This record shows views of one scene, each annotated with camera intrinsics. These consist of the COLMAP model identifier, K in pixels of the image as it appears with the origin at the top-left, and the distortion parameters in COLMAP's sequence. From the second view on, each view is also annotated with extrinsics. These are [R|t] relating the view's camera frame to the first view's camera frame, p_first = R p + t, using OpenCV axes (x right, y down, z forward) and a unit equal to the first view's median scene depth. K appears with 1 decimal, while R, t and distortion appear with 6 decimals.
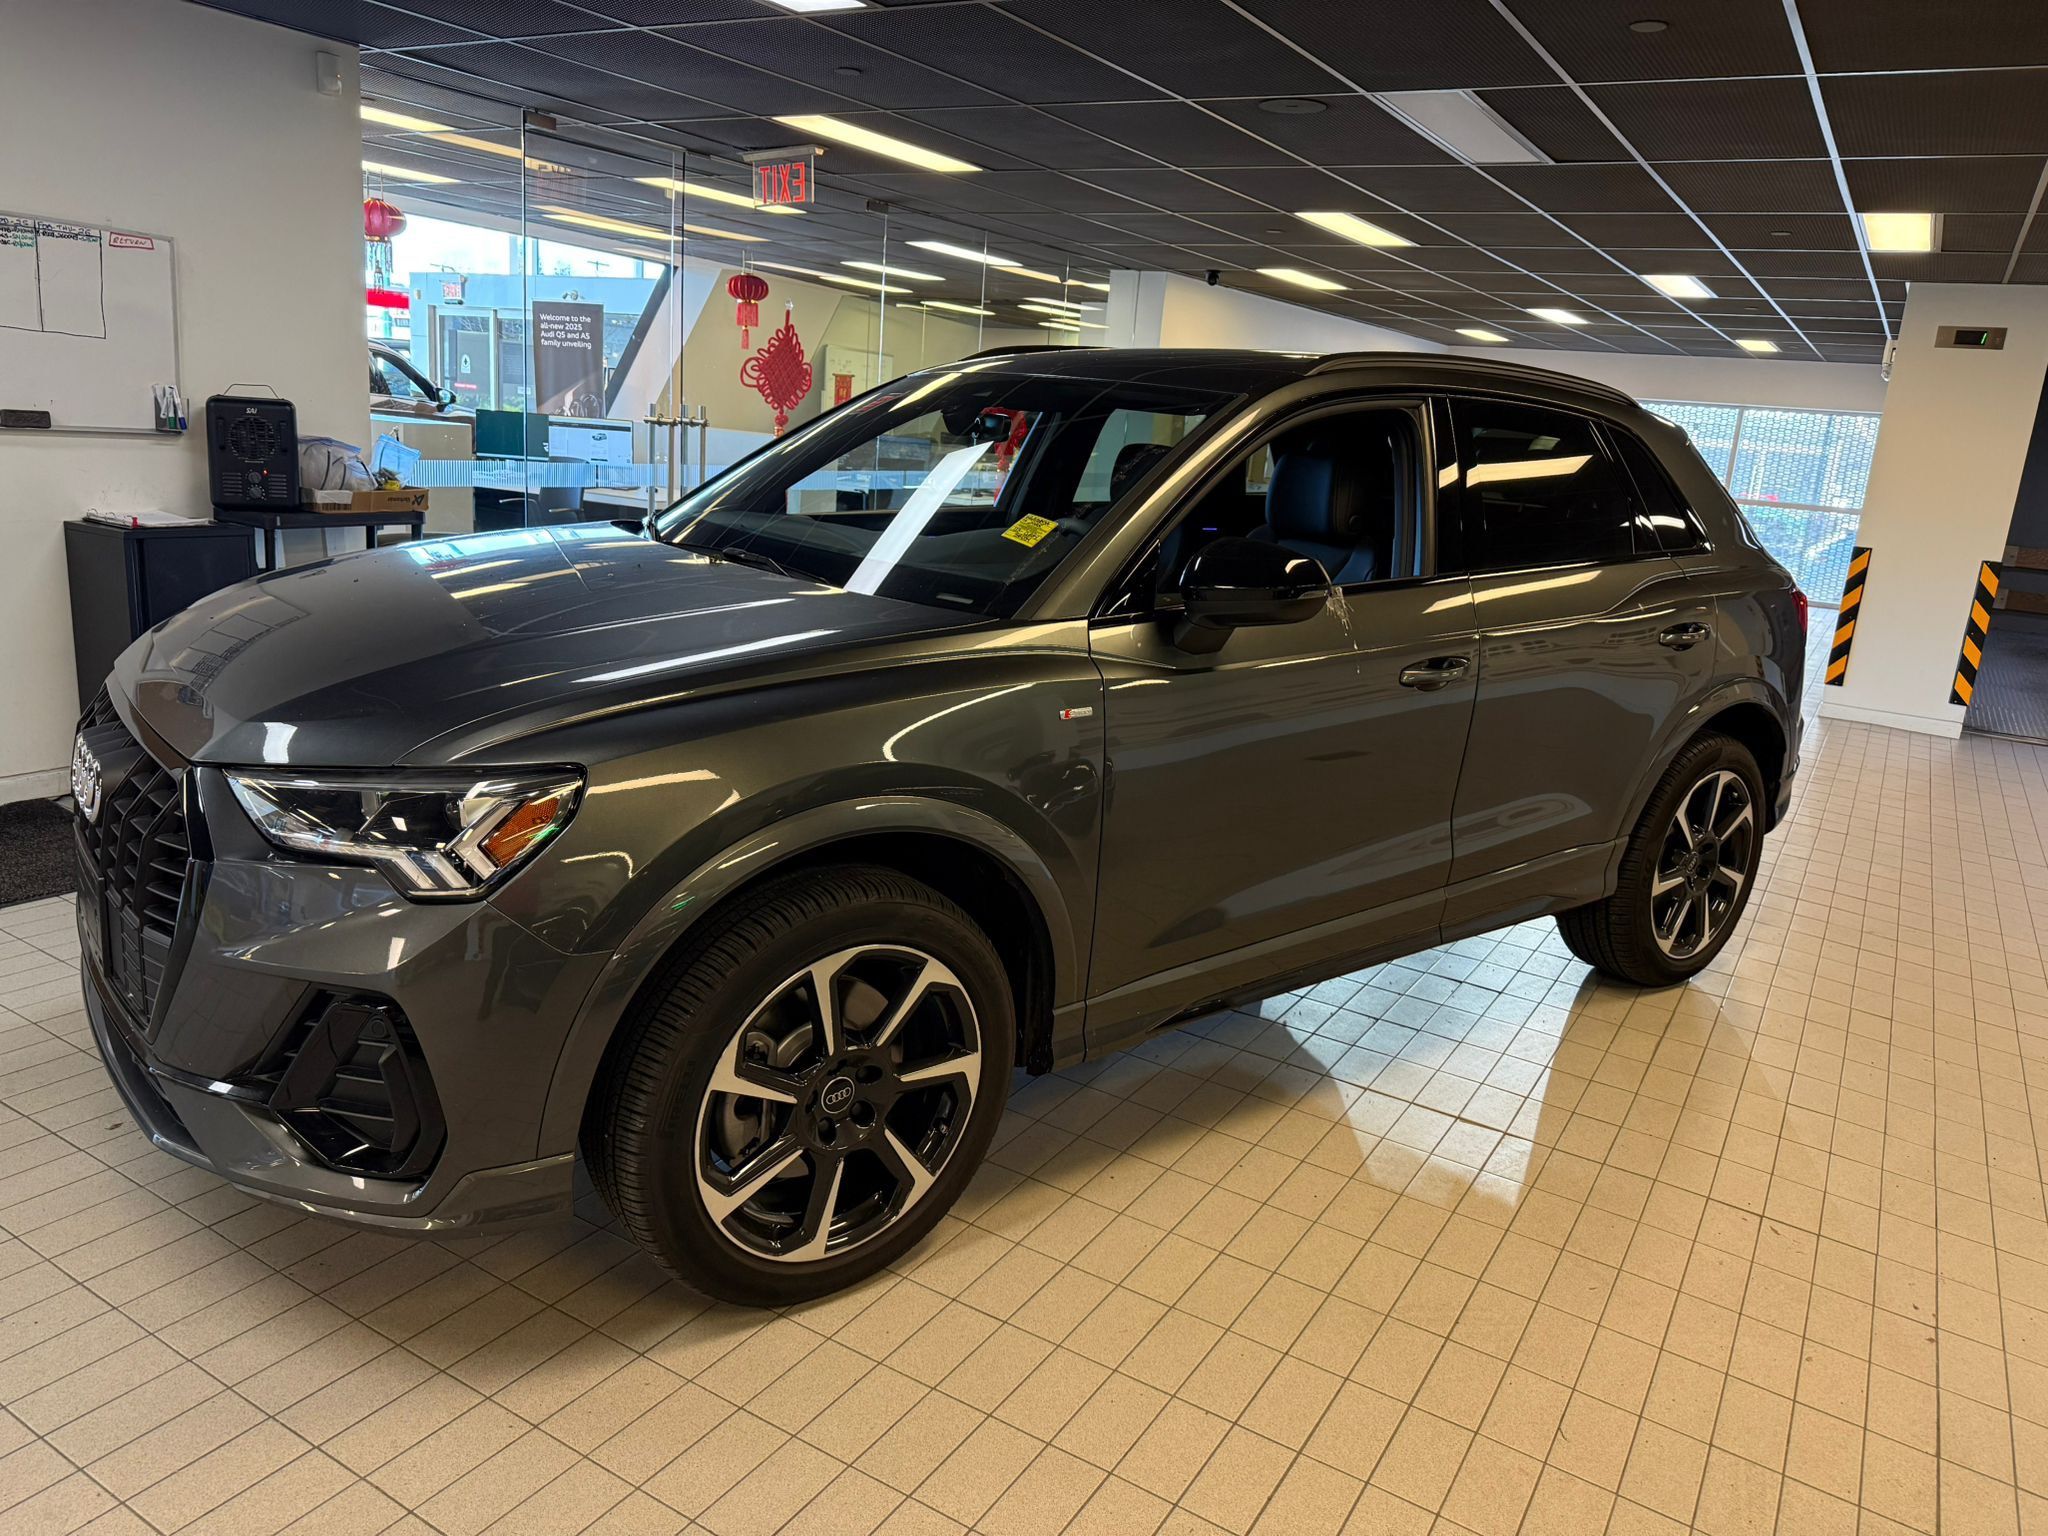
lens RADIAL K [[1441.3, 0, 1033.1], [0, 1441.3, 769.6], [0, 0, 1]] dist [0.003734, -0.008547]
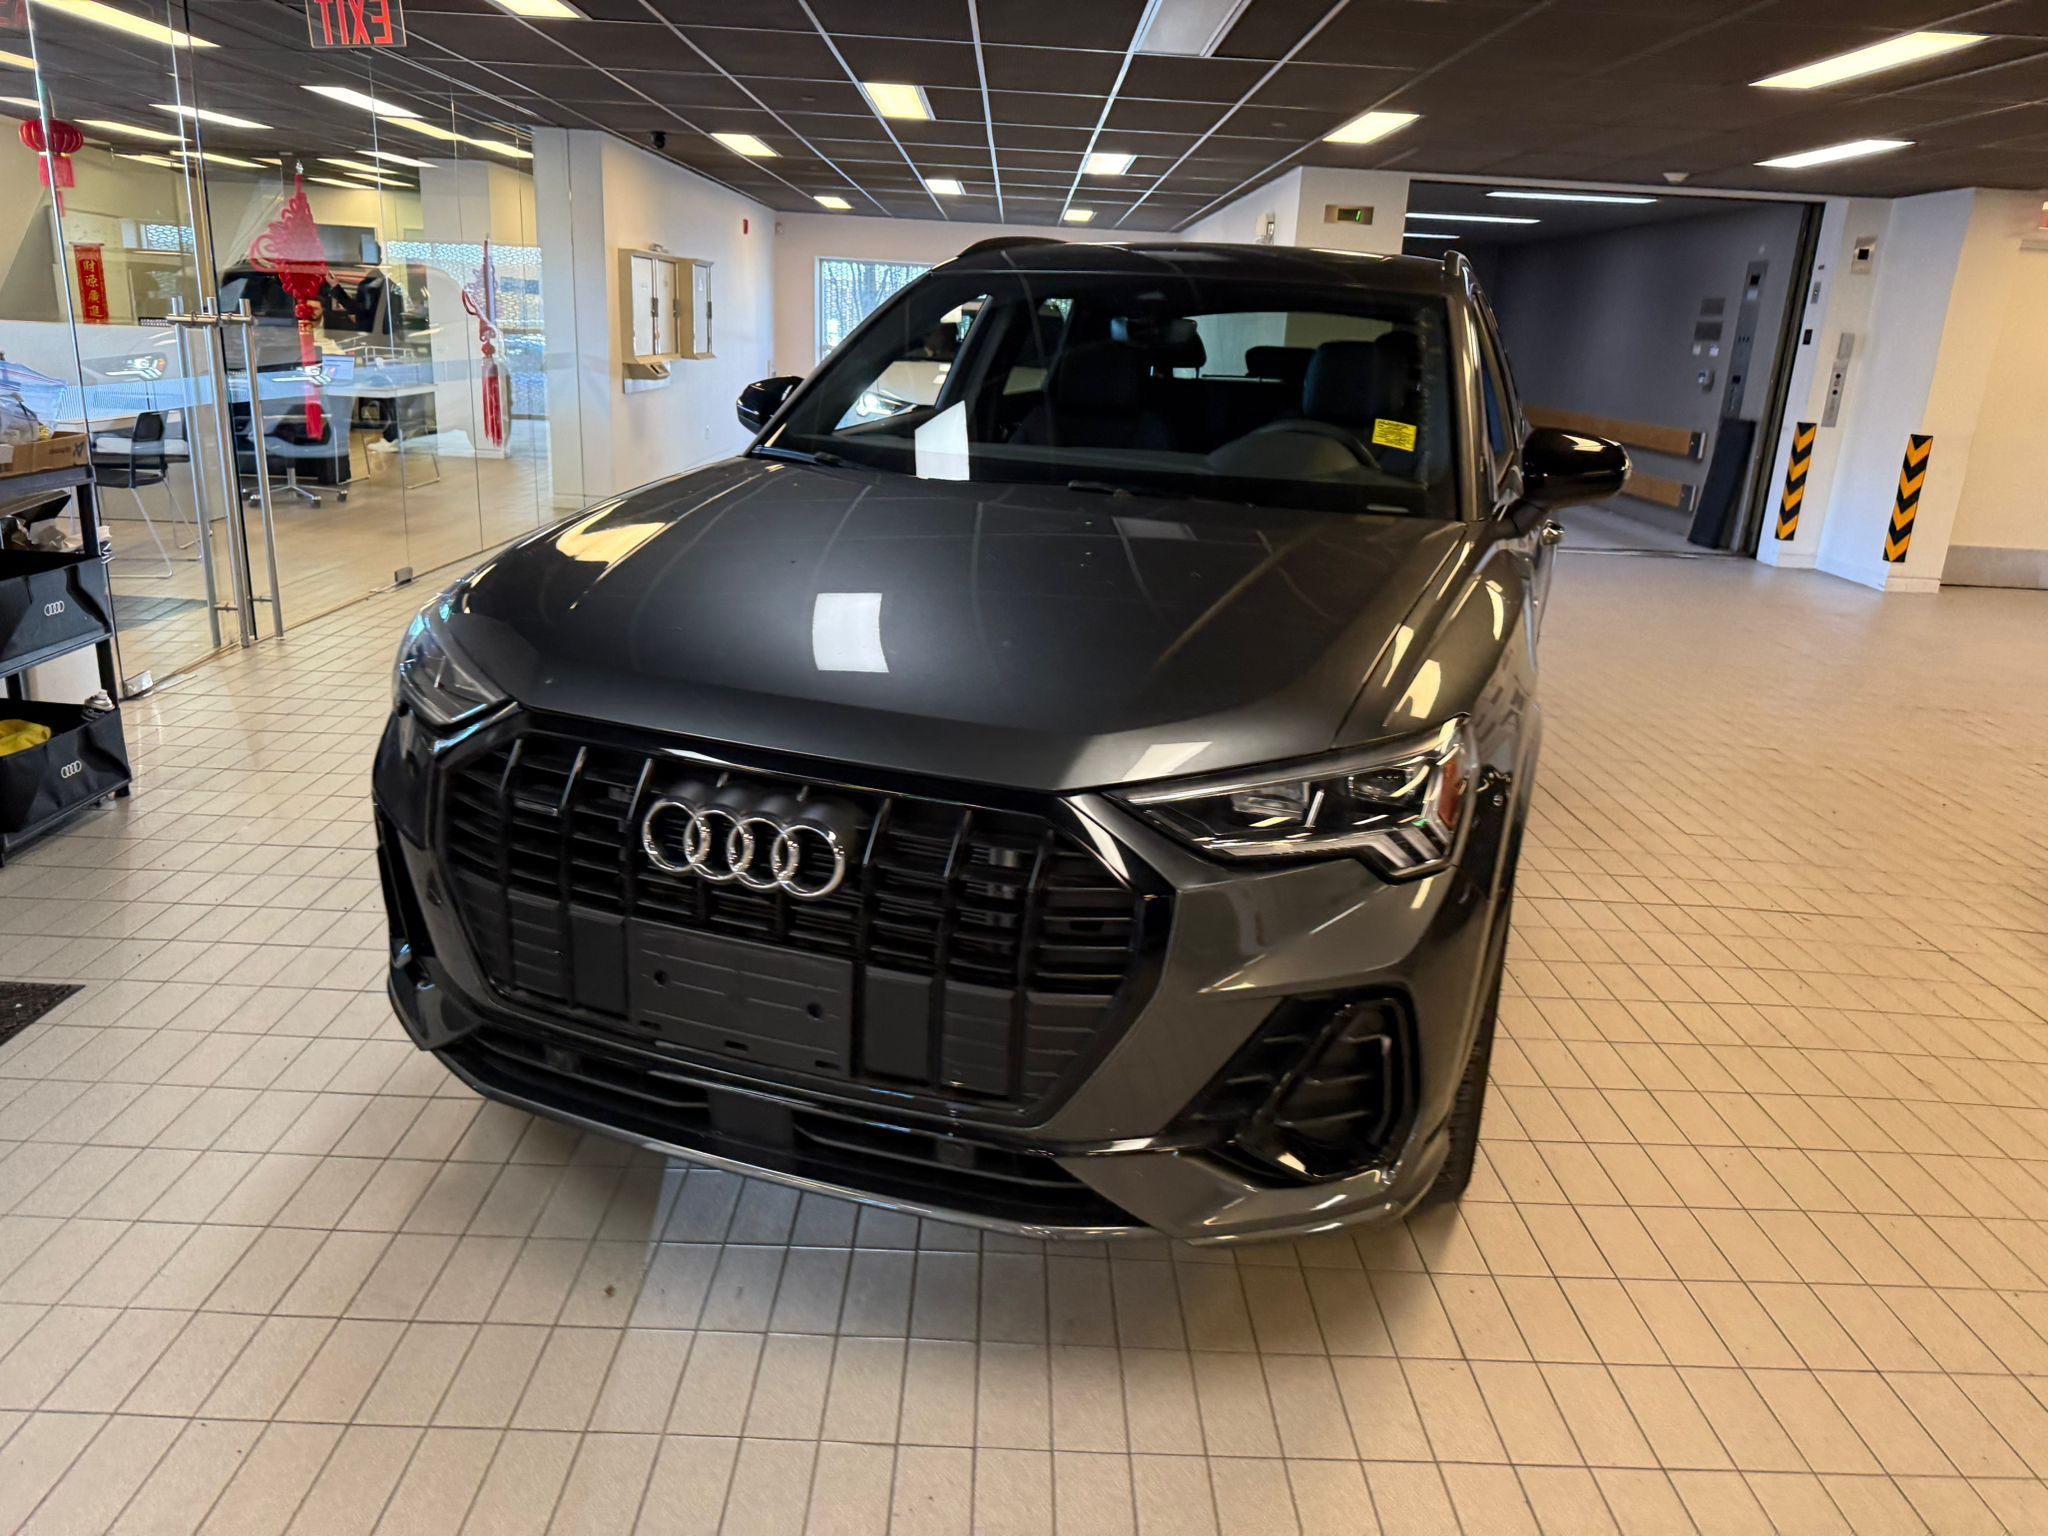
lens RADIAL K [[1451.0, 0, 1024.0], [0, 1451.0, 768.0], [0, 0, 1]] dist [-0.000562, -0.006902]
pose [[0.847964, -0.185750, 0.496441, -0.560720], [0.142161, 0.981971, 0.124593, -0.069279], [-0.510634, -0.035076, 0.859083, 0.156299]]
